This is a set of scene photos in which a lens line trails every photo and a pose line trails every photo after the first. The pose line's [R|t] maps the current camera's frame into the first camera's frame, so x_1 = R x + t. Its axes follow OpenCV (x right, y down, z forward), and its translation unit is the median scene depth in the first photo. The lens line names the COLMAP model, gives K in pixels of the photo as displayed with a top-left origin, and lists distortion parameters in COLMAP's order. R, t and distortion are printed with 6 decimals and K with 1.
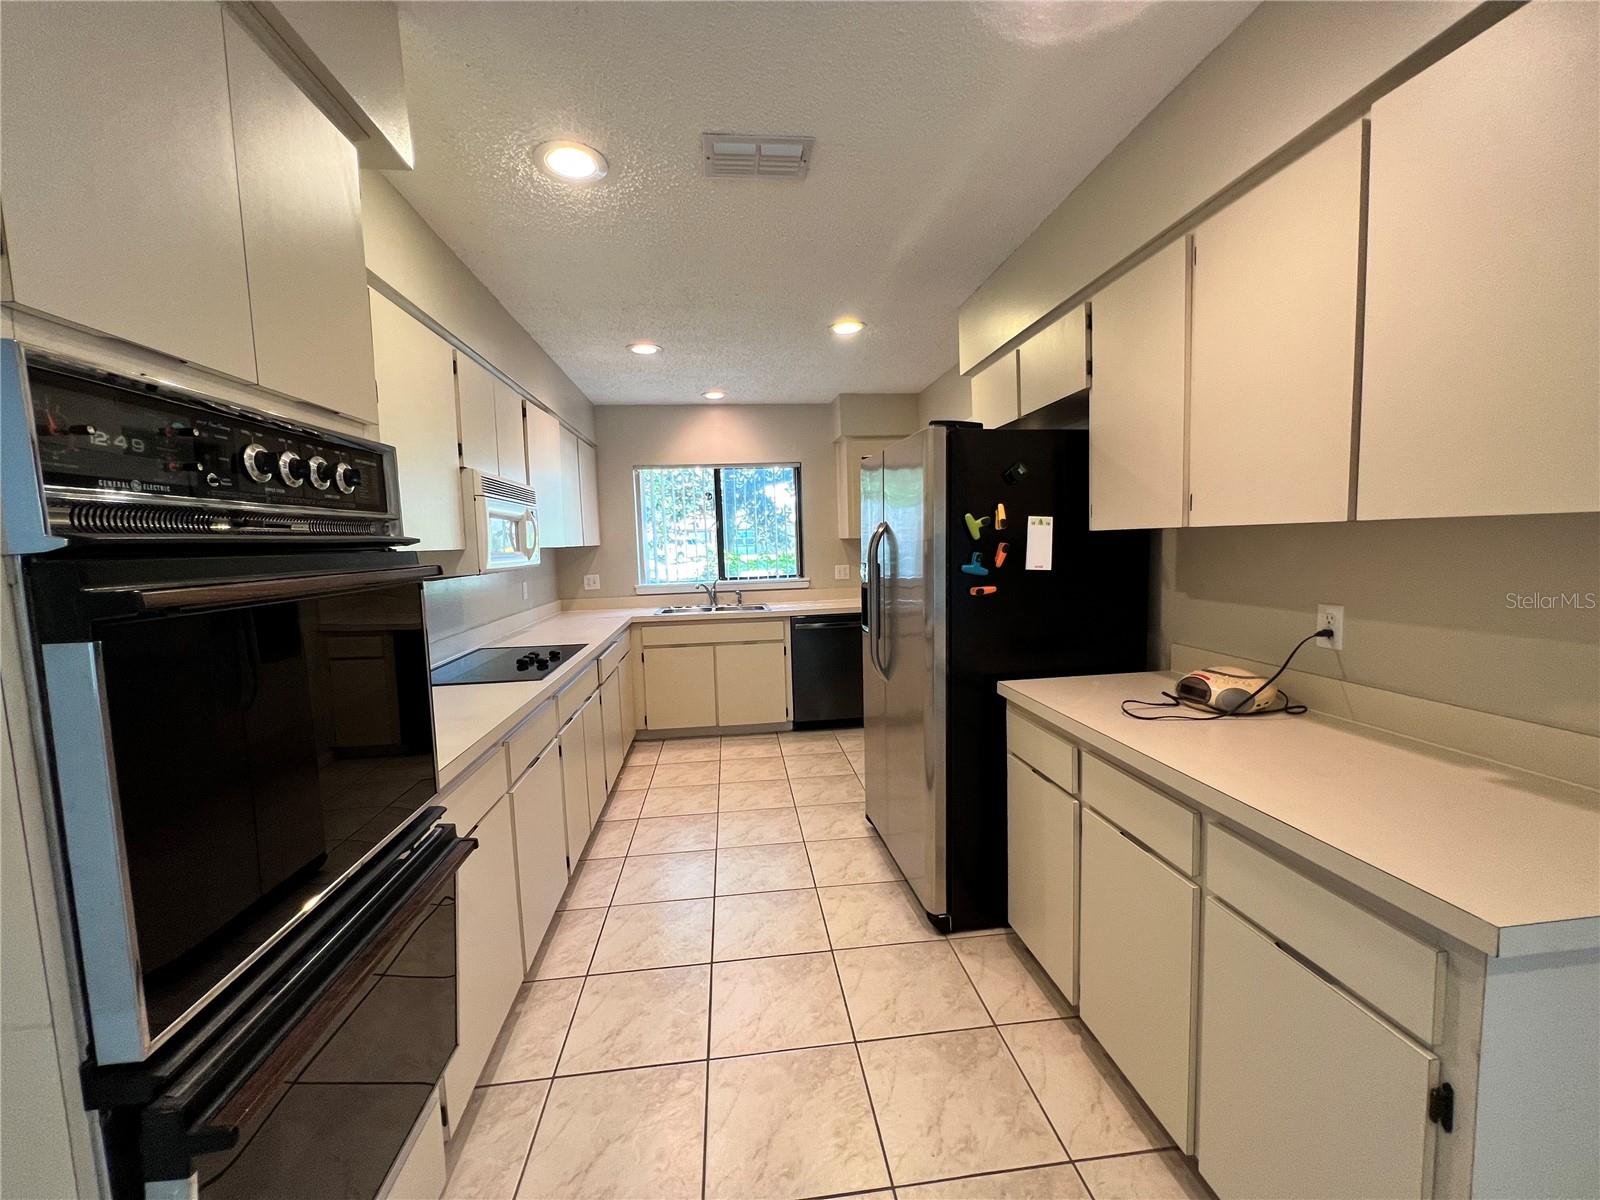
lens RADIAL K [[642.1, 0, 796.6], [0, 642.1, 598.1], [0, 0, 1]] dist [0.001372, 0.000057]
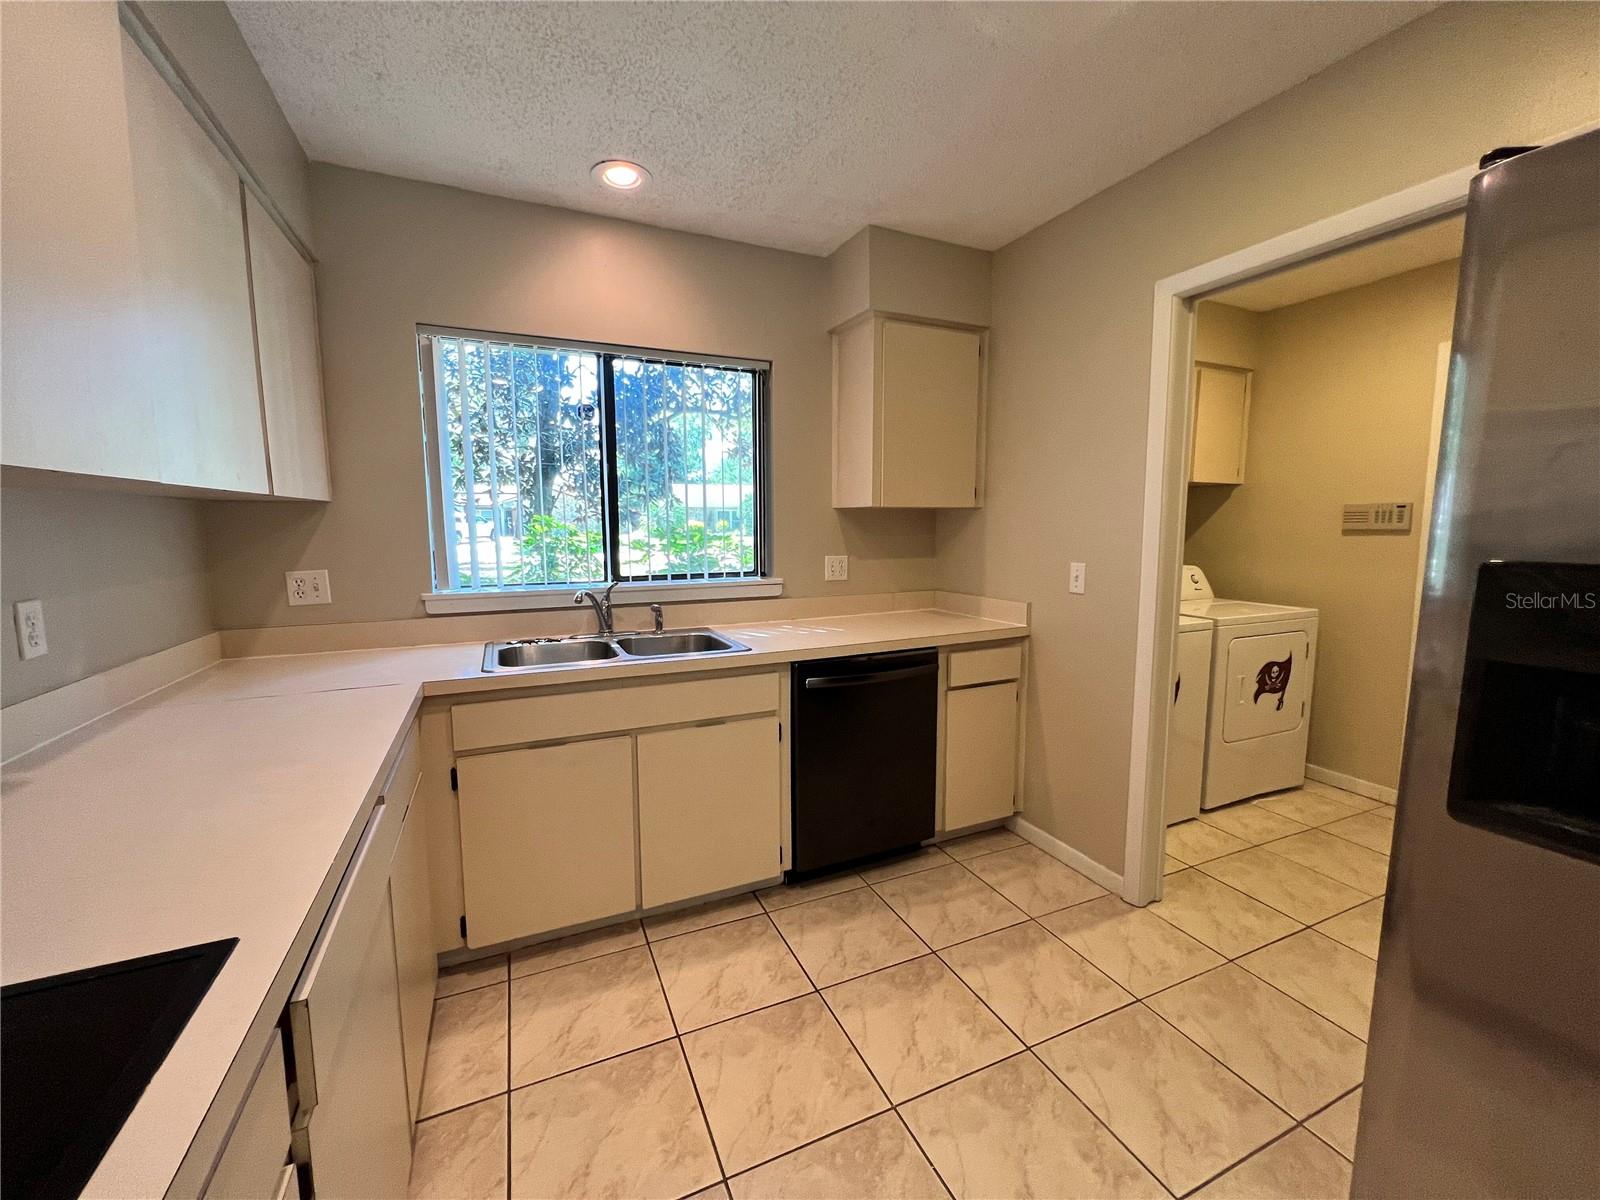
lens RADIAL K [[642.1, 0, 796.6], [0, 642.1, 598.1], [0, 0, 1]] dist [0.001372, 0.000057]
pose [[0.951154, -0.005511, 0.308668, -0.245107], [-0.001498, 0.999747, 0.022464, -0.047681], [-0.308714, -0.021829, 0.950904, 0.851486]]
